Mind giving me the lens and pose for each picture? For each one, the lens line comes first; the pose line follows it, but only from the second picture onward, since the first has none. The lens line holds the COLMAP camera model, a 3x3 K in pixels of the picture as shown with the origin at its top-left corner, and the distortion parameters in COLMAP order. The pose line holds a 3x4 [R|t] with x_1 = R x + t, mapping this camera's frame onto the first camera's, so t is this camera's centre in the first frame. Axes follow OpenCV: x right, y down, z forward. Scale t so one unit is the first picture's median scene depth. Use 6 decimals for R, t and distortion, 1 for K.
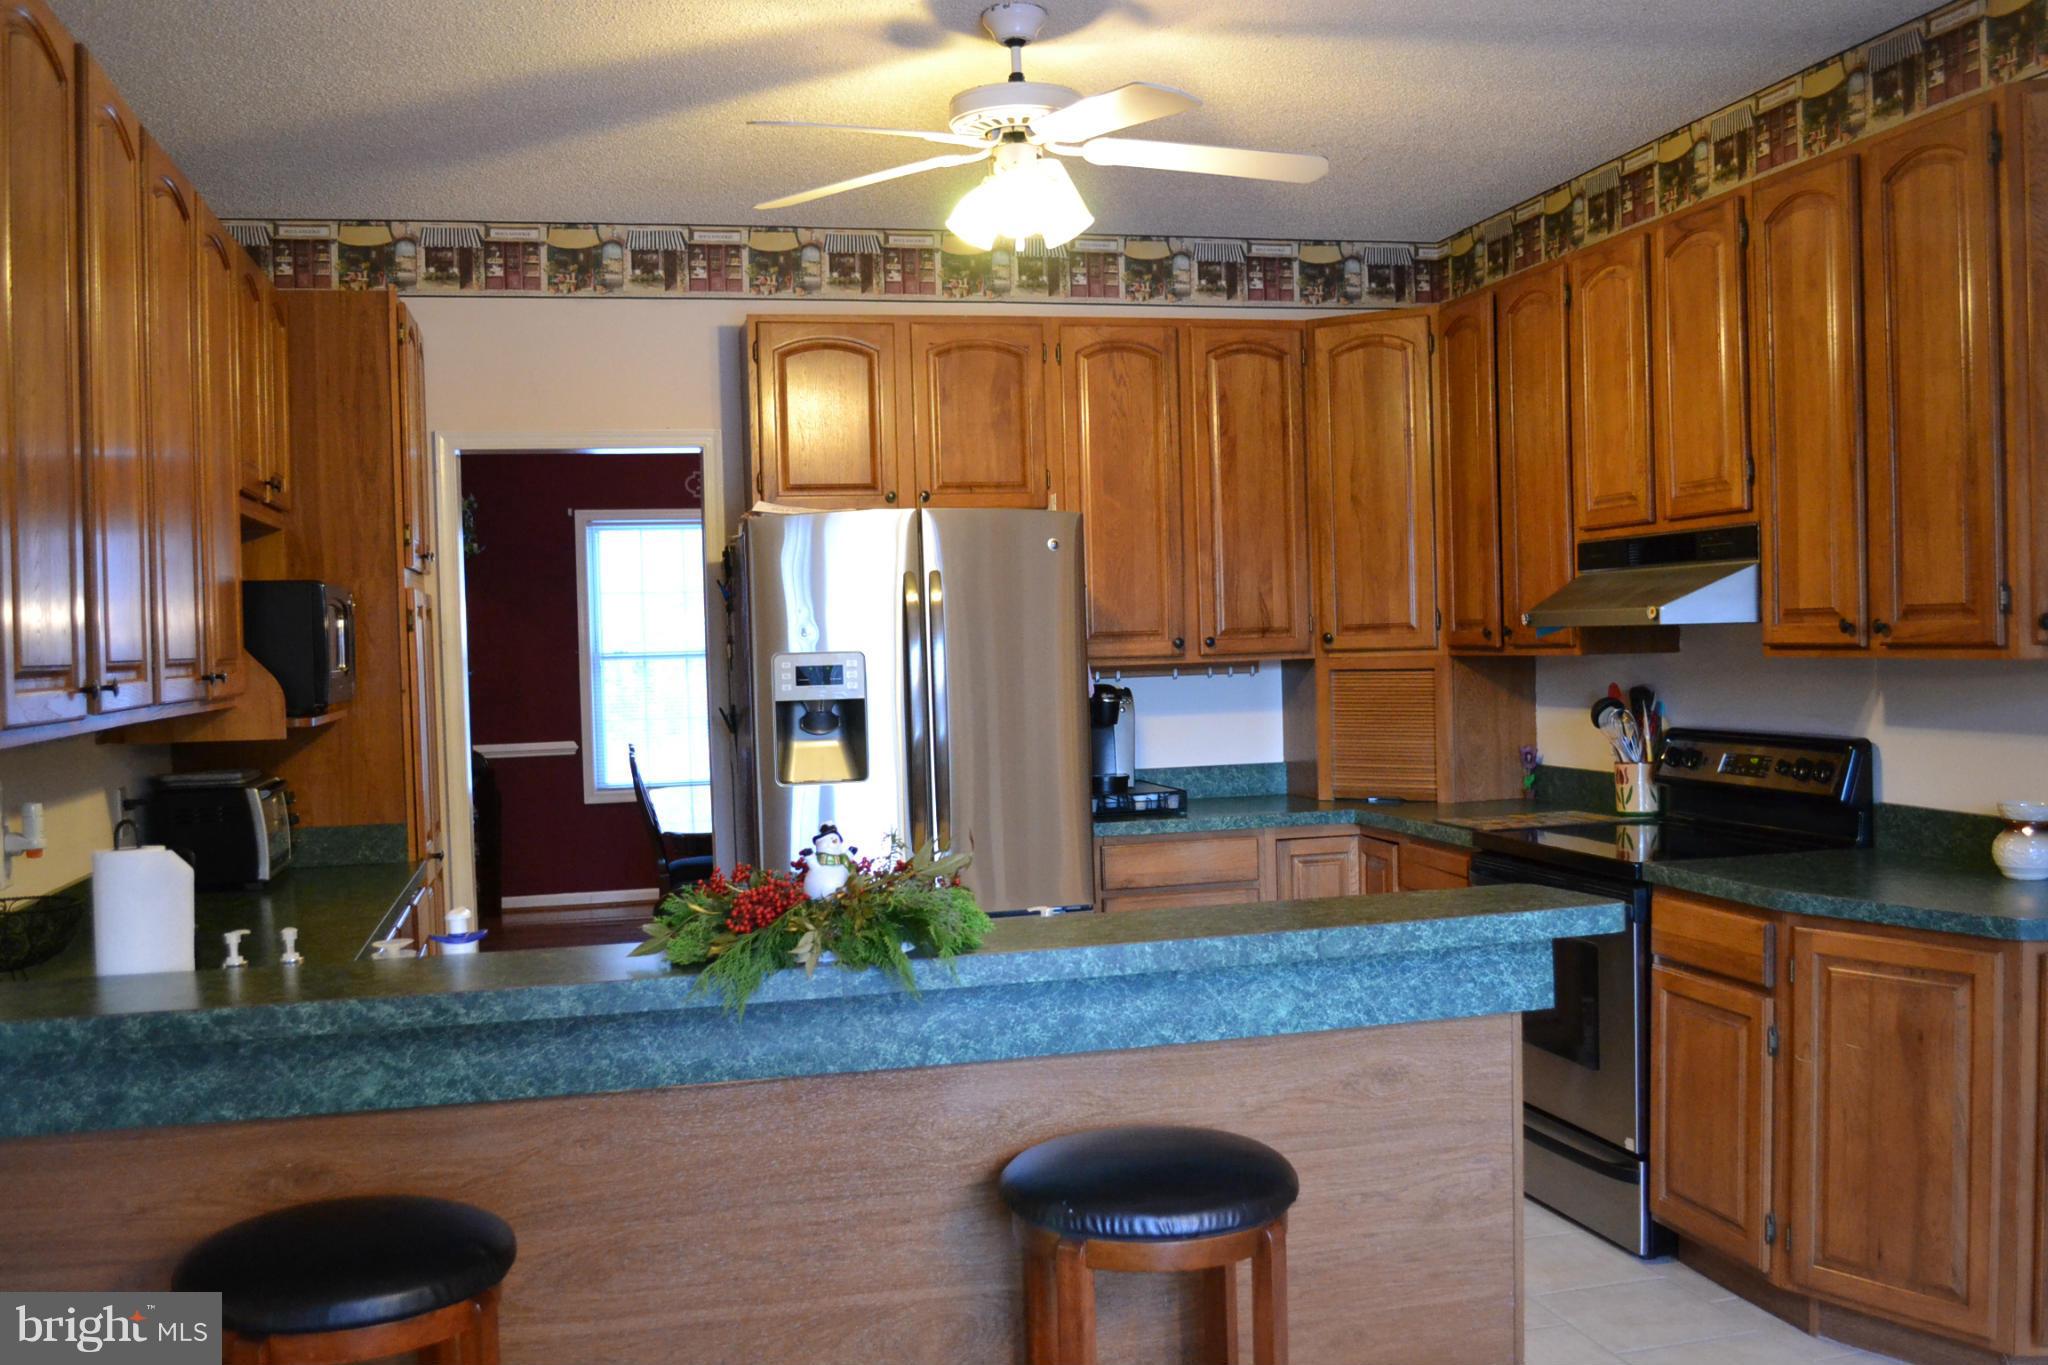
lens RADIAL K [[1814.3, 0, 1024.0], [0, 1814.3, 682.5], [0, 0, 1]] dist [-0.073525, 0.009640]
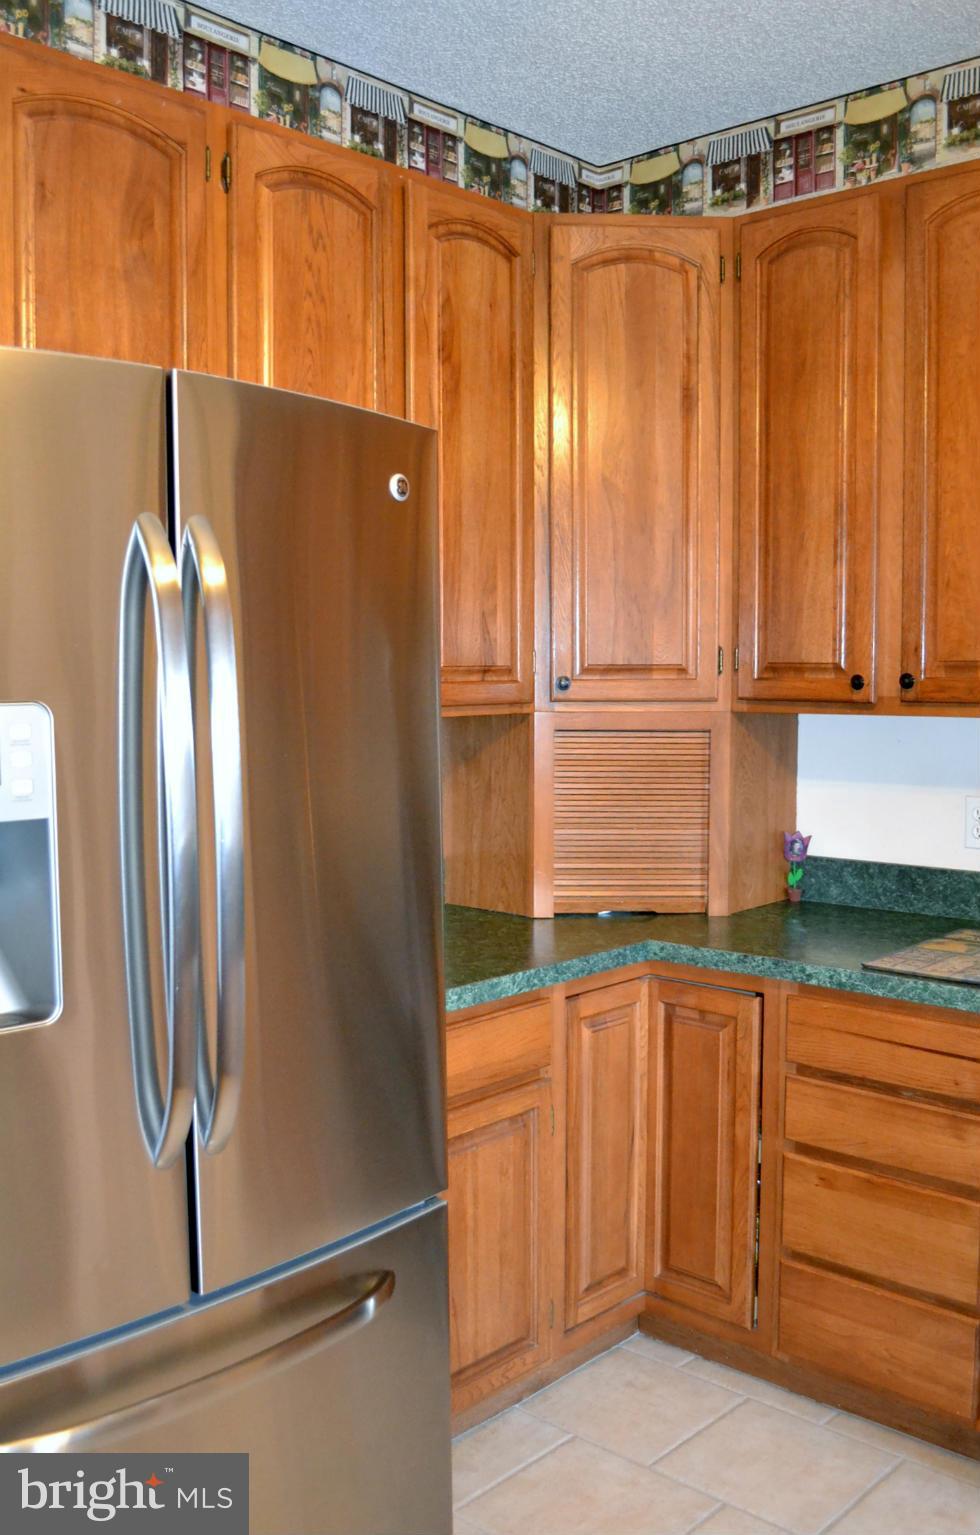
lens RADIAL K [[1398.6, 0, 489.6], [0, 1398.6, 794.0], [0, 0, 1]] dist [-0.098193, -0.000769]
pose [[0.836270, -0.023489, 0.547814, -0.201687], [-0.004613, 0.998745, 0.049866, -0.012549], [-0.548298, -0.044229, 0.835113, 0.794583]]
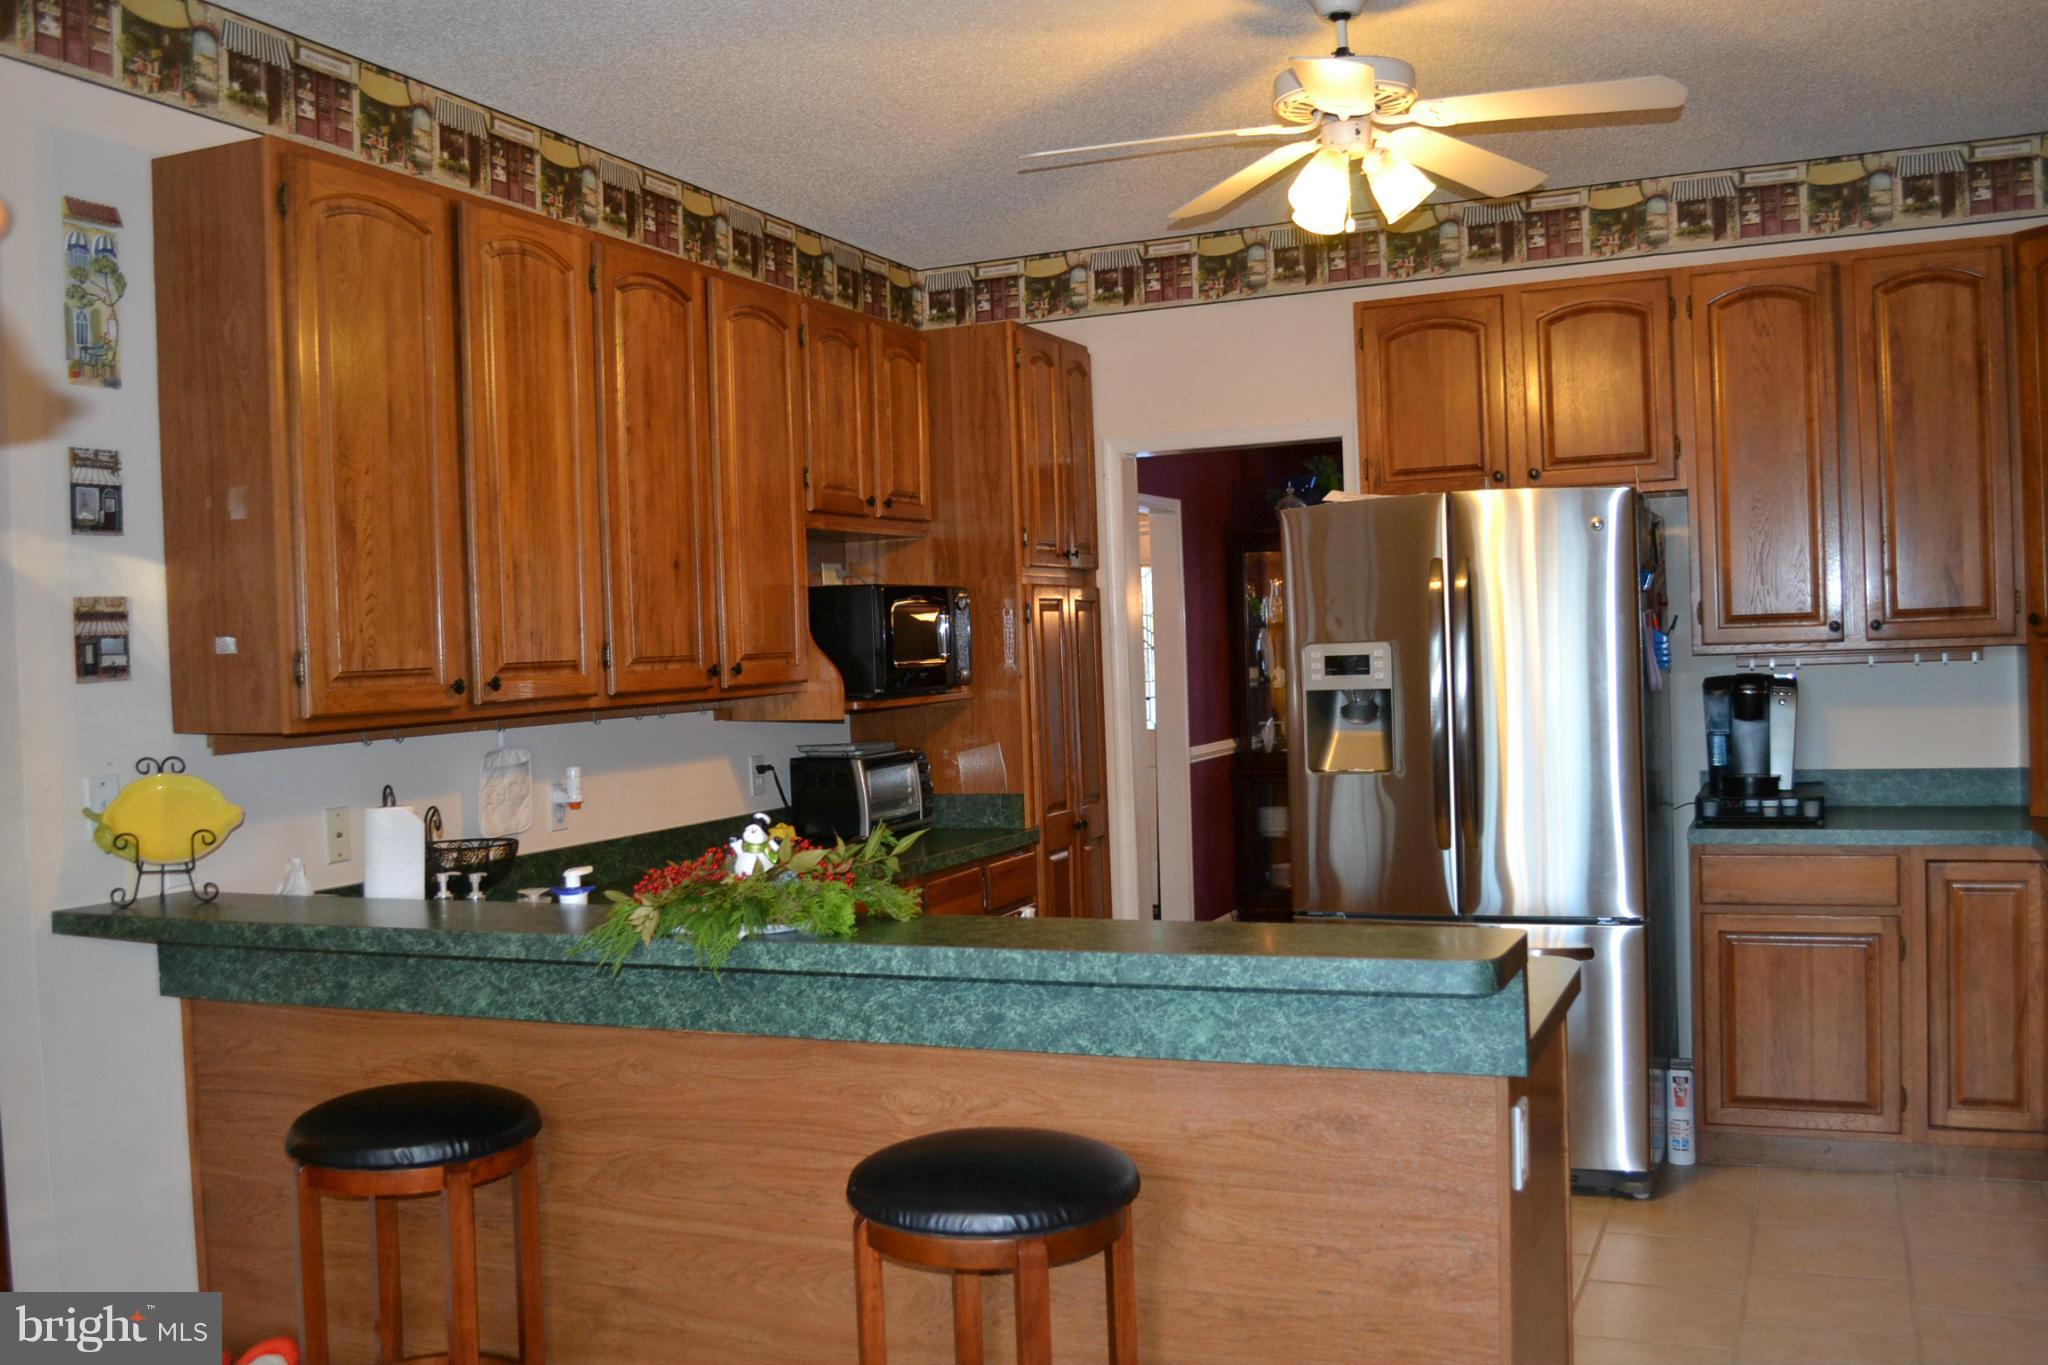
lens RADIAL K [[1829.4, 0, 1021.7], [0, 1829.4, 661.2], [0, 0, 1]] dist [-0.064746, -0.010212]
pose [[0.795055, 0.004806, -0.606519, 0.406498], [-0.000110, 0.999970, 0.007780, -0.015999], [0.606538, -0.006119, 0.795031, 0.106349]]
